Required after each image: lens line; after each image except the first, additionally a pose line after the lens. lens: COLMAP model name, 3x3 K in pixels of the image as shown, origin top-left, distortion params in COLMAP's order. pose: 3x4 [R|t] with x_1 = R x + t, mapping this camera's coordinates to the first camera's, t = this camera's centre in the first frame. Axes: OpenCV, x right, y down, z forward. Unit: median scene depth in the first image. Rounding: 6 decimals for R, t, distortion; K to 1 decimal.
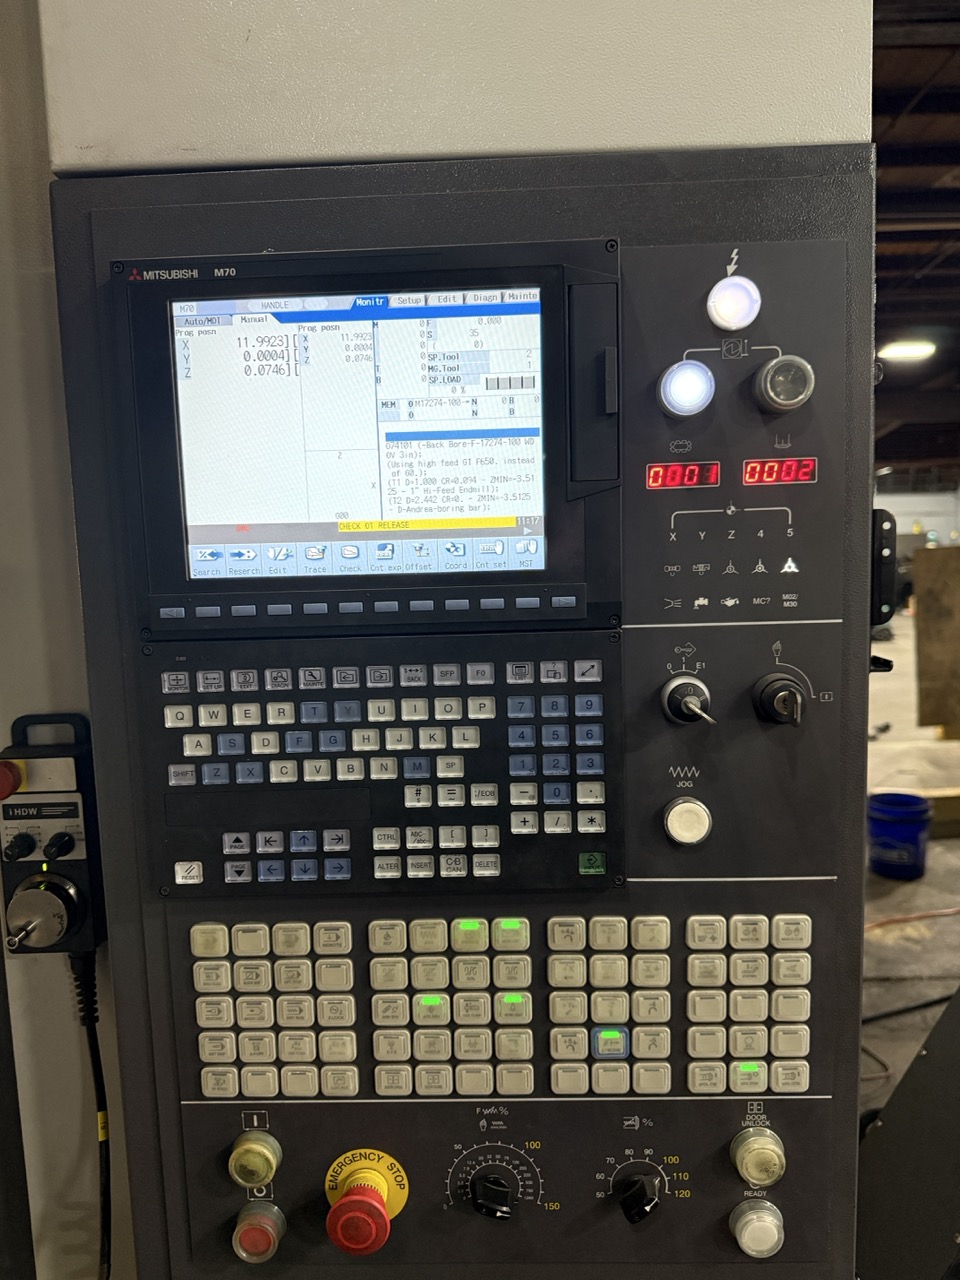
lens RADIAL K [[909.1, 0, 452.0], [0, 909.1, 638.8], [0, 0, 1]] dist [0.049091, -0.078071]
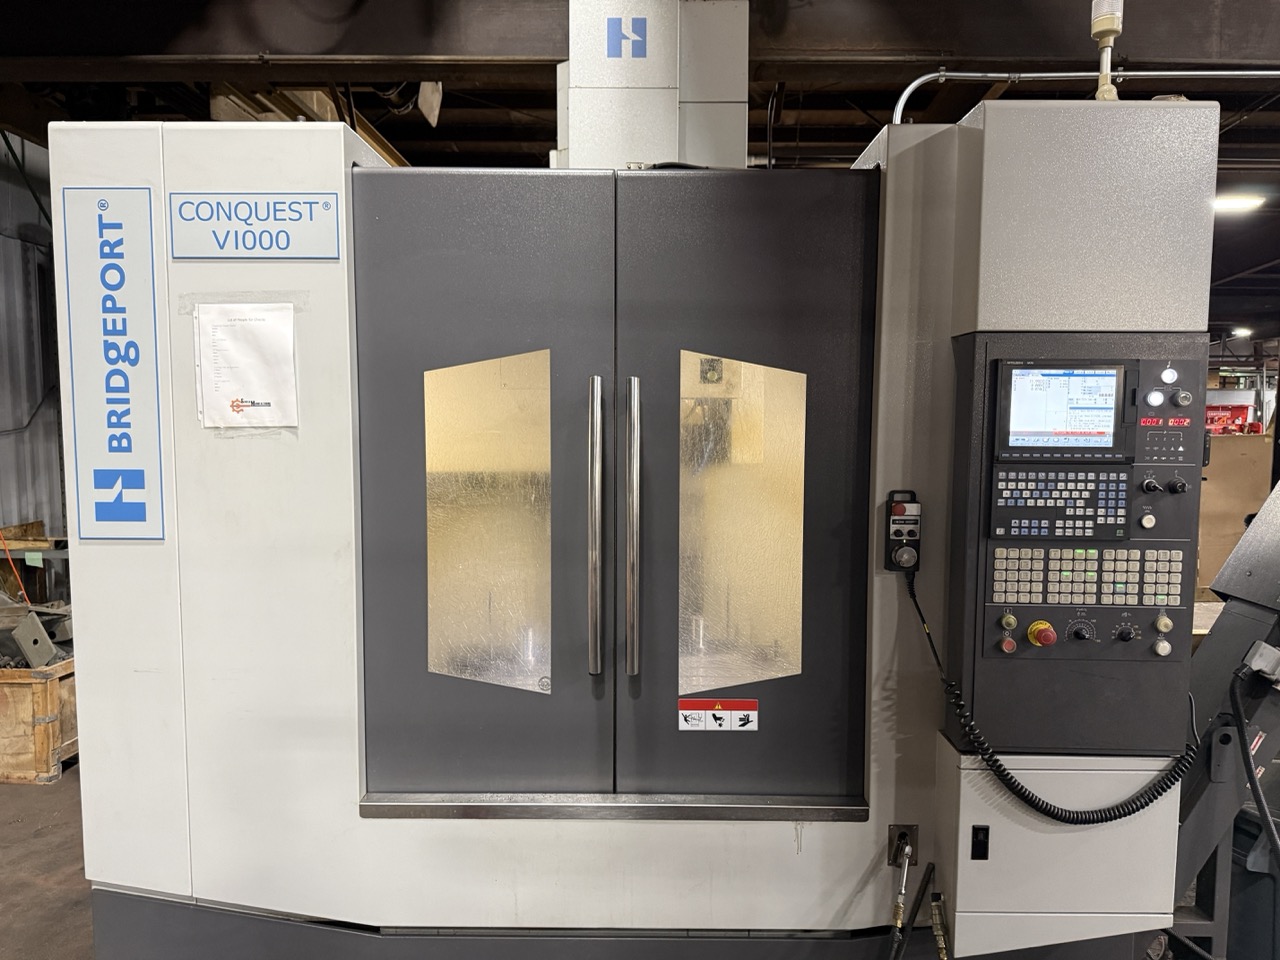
lens RADIAL K [[909.1, 0, 646.1], [0, 909.1, 480.3], [0, 0, 1]] dist [0.049091, -0.078071]
pose [[0.999245, 0.037370, -0.010593, -1.602761], [-0.037599, 0.999044, -0.022308, 0.192884], [0.009749, 0.022689, 0.999695, -2.474692]]
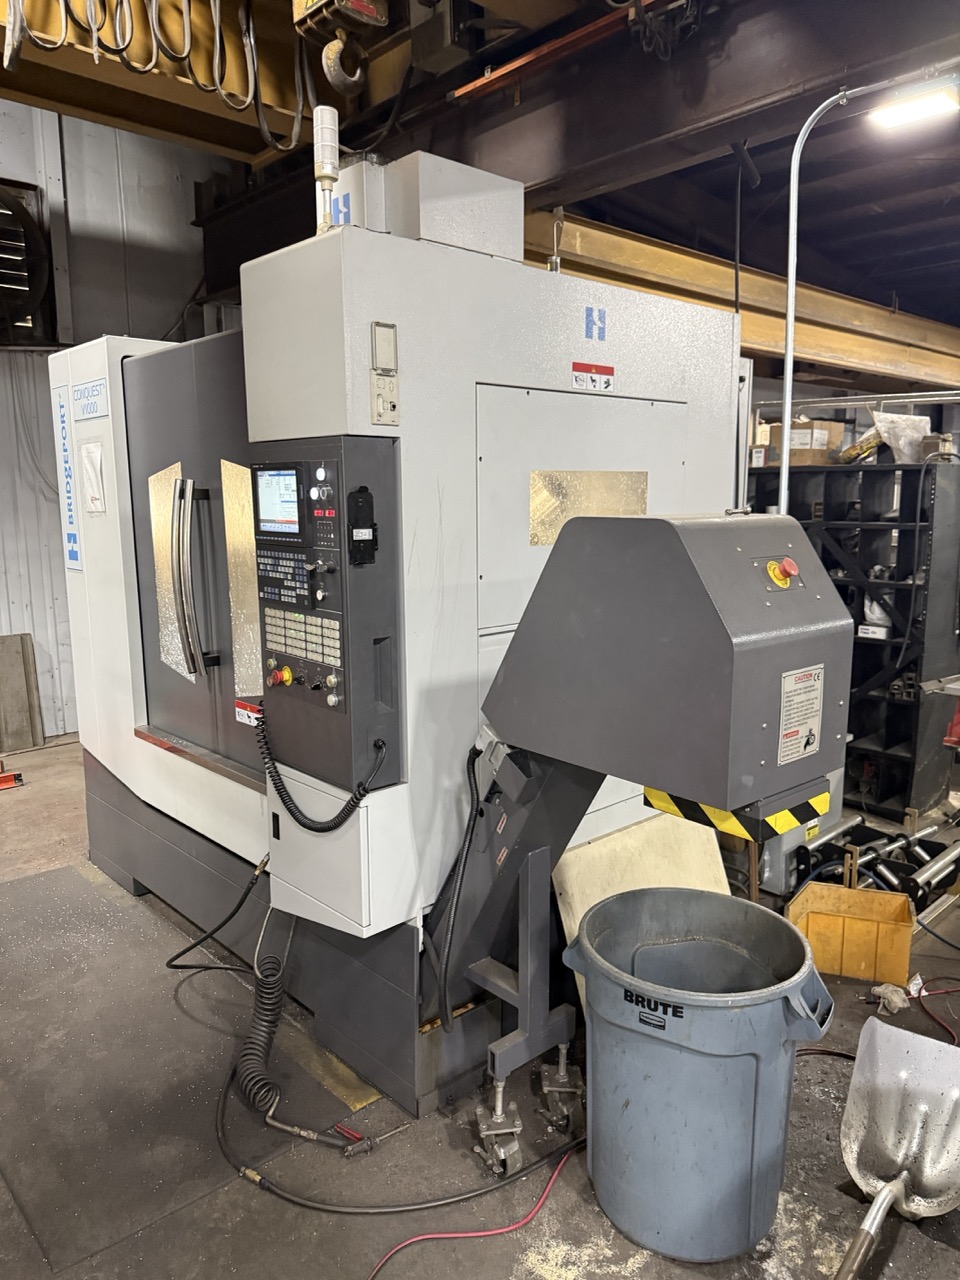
lens RADIAL K [[909.1, 0, 460.1], [0, 909.1, 646.5], [0, 0, 1]] dist [0.049091, -0.078071]
pose [[0.663793, 0.150933, -0.732528, 3.794585], [-0.090799, 0.988444, 0.121384, -0.133616], [0.742384, -0.014061, 0.669827, -1.334960]]
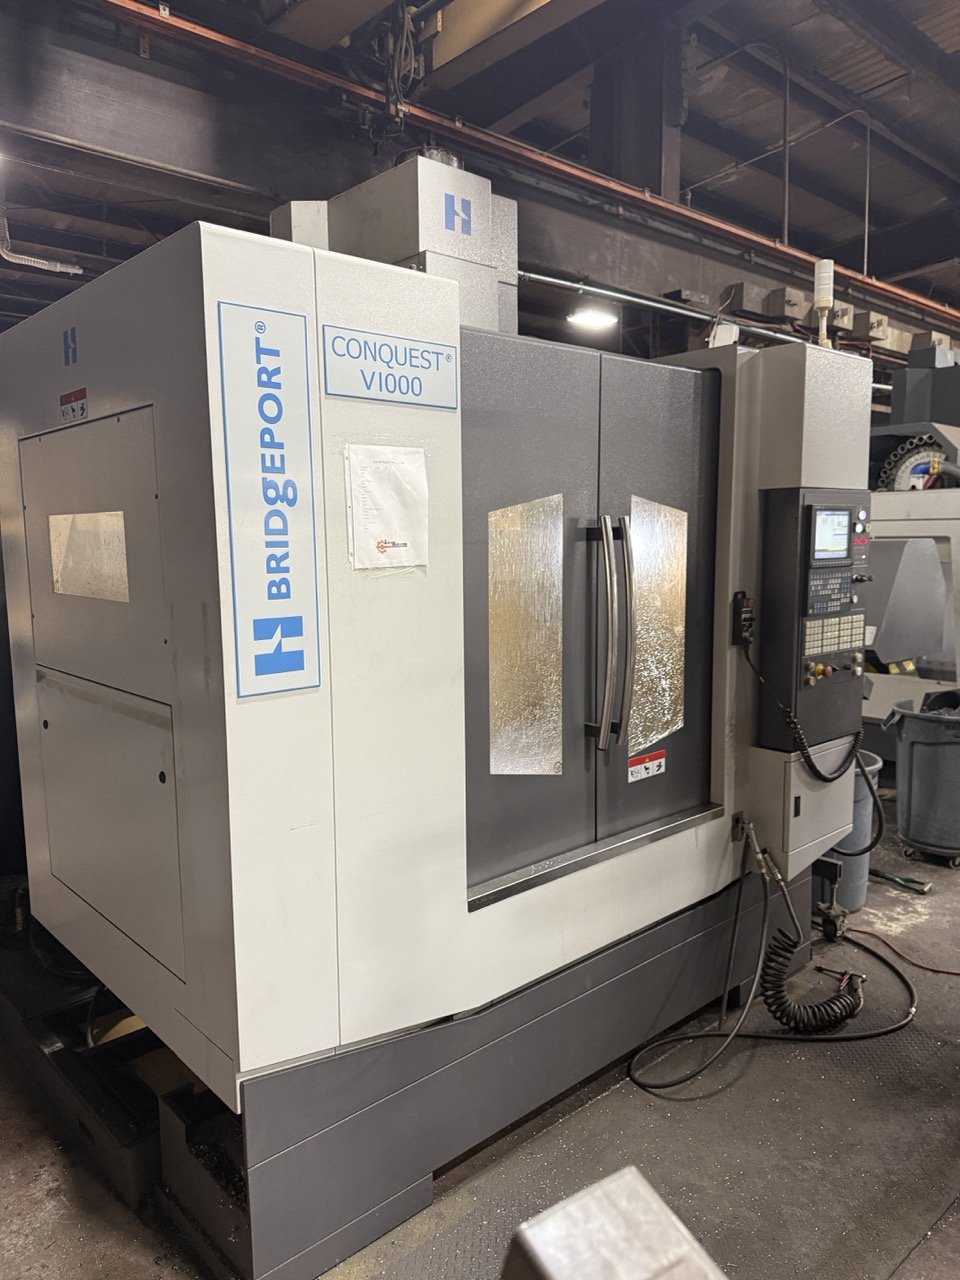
lens RADIAL K [[909.1, 0, 482.9], [0, 909.1, 653.6], [0, 0, 1]] dist [0.049091, -0.078071]
pose [[0.744052, -0.065869, 0.664867, -5.589029], [0.058369, 0.997732, 0.033525, 0.212082], [-0.665567, 0.013863, 0.746209, -1.860349]]
